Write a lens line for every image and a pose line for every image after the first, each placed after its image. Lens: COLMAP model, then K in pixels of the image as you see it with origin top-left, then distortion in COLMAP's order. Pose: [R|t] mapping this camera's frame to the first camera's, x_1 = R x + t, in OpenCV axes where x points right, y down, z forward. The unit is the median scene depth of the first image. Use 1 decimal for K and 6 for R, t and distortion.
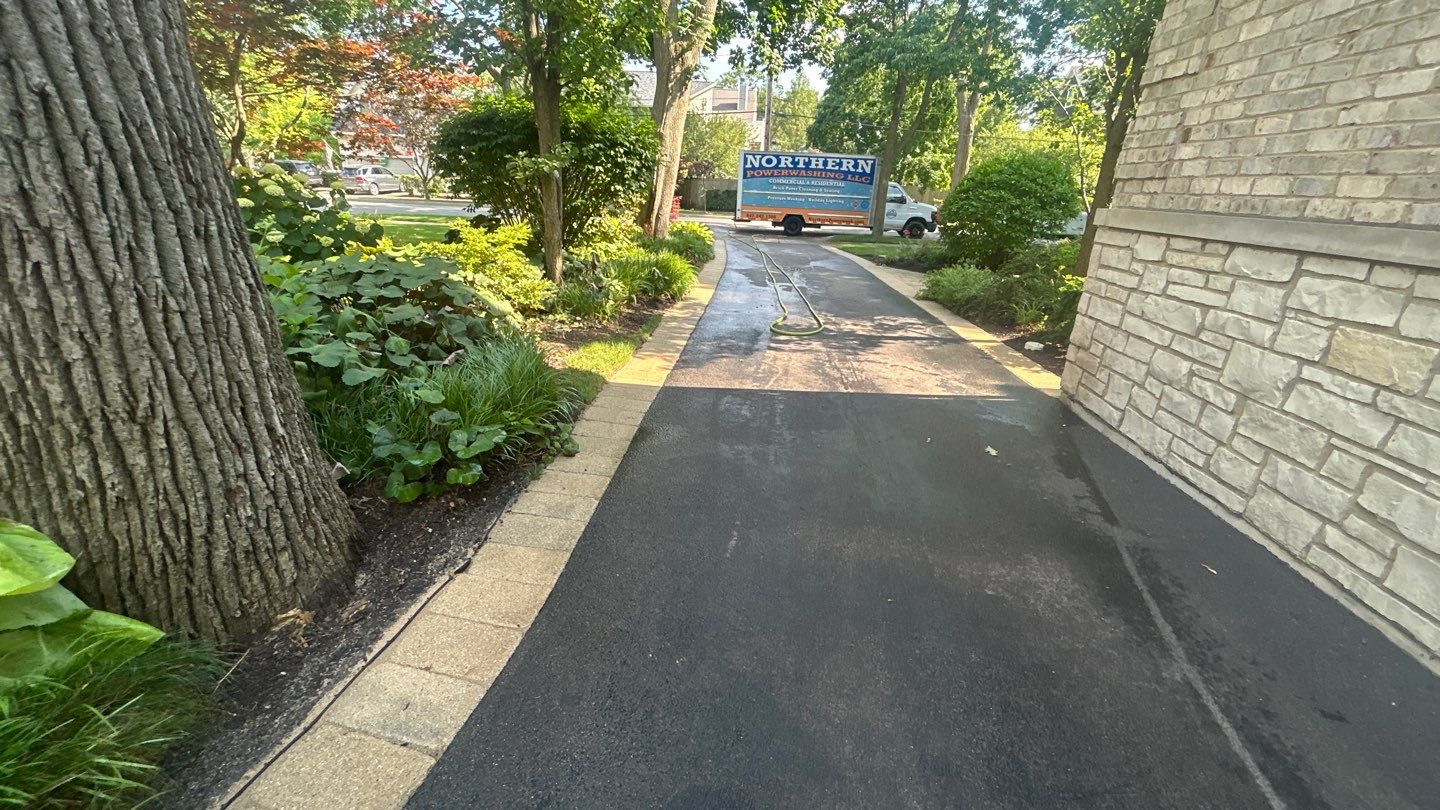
lens RADIAL K [[586.2, 0, 720.3], [0, 586.2, 402.4], [0, 0, 1]] dist [0.001826, 0.001832]
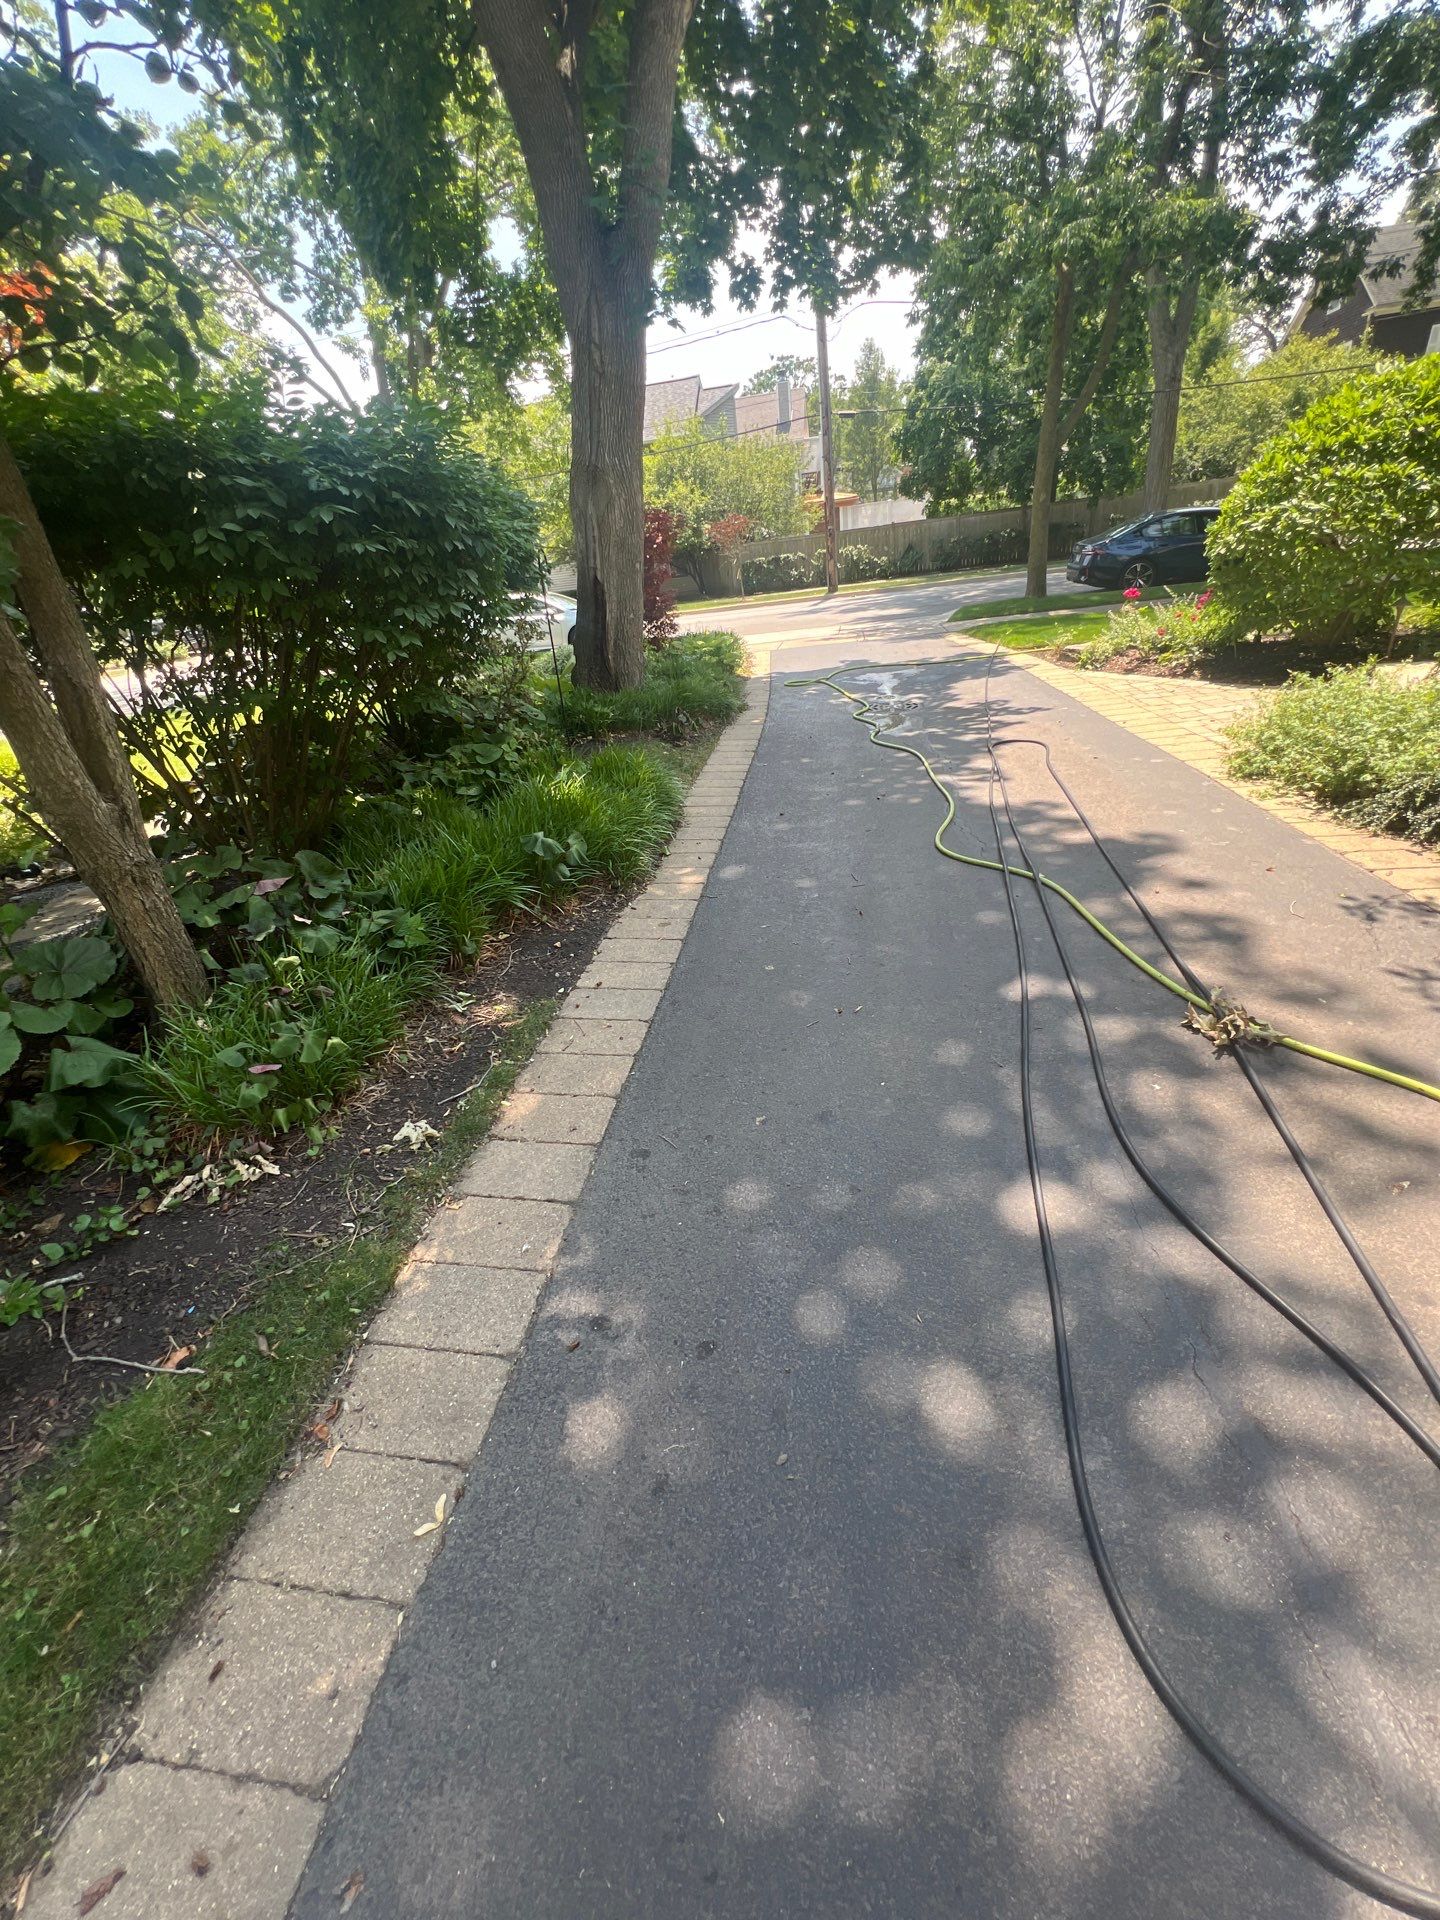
lens RADIAL K [[771.7, 0, 714.4], [0, 771.7, 962.2], [0, 0, 1]] dist [-0.002138, 0.001170]
pose [[0.986113, -0.105562, -0.128213, 0.015273], [0.121510, 0.984853, 0.123696, -0.061549], [0.113214, -0.137558, 0.984002, 0.162279]]
